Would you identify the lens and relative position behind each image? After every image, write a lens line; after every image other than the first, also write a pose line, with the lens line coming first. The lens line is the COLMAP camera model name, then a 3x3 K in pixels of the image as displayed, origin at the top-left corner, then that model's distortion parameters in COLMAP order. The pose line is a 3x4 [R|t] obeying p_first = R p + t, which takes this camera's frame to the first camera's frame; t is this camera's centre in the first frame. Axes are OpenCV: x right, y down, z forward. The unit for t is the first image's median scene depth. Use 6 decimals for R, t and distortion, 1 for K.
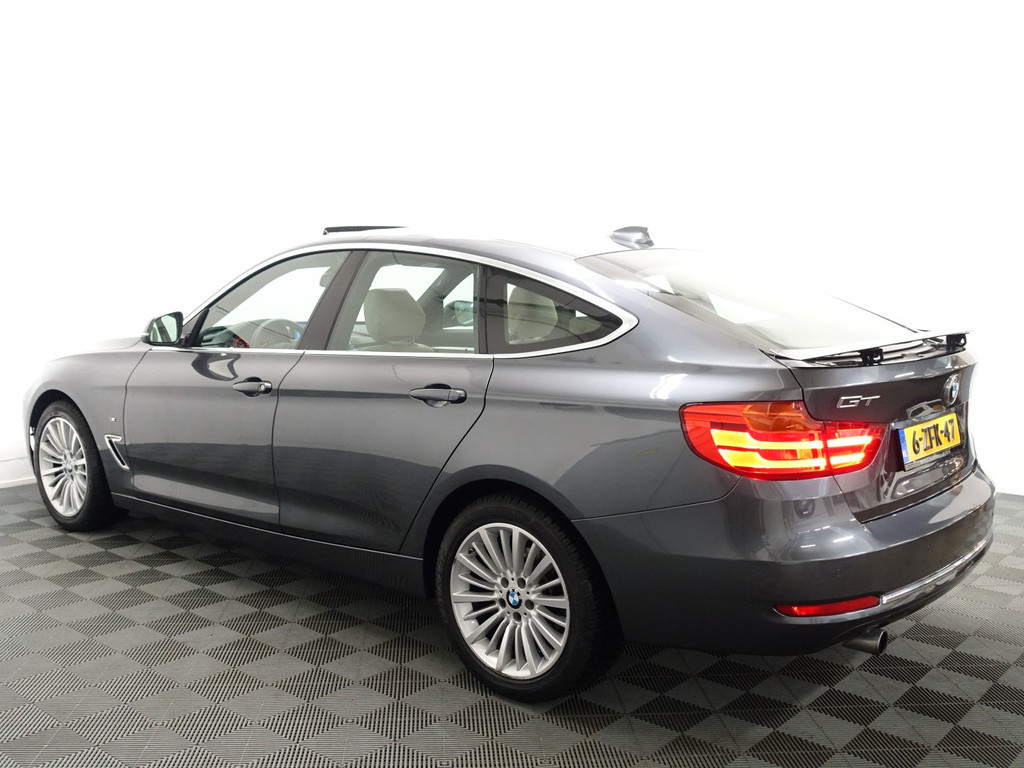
lens RADIAL K [[1041.8, 0, 512.6], [0, 1041.8, 384.9], [0, 0, 1]] dist [0.001713, 0.000000]
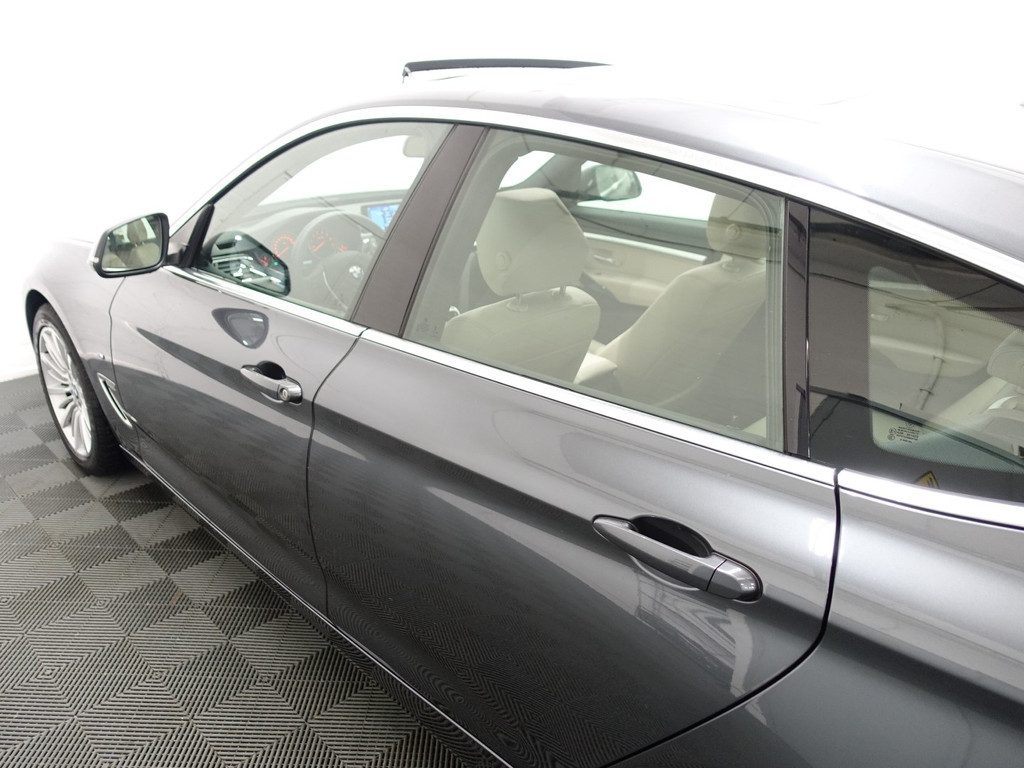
lens RADIAL K [[777.6, 0, 505.8], [0, 777.6, 375.3], [0, 0, 1]] dist [-0.005720, 0.014299]
pose [[0.996372, 0.046110, -0.071529, -0.089962], [-0.025309, 0.963017, 0.268248, -0.102852], [0.081252, -0.265464, 0.960691, 0.563957]]
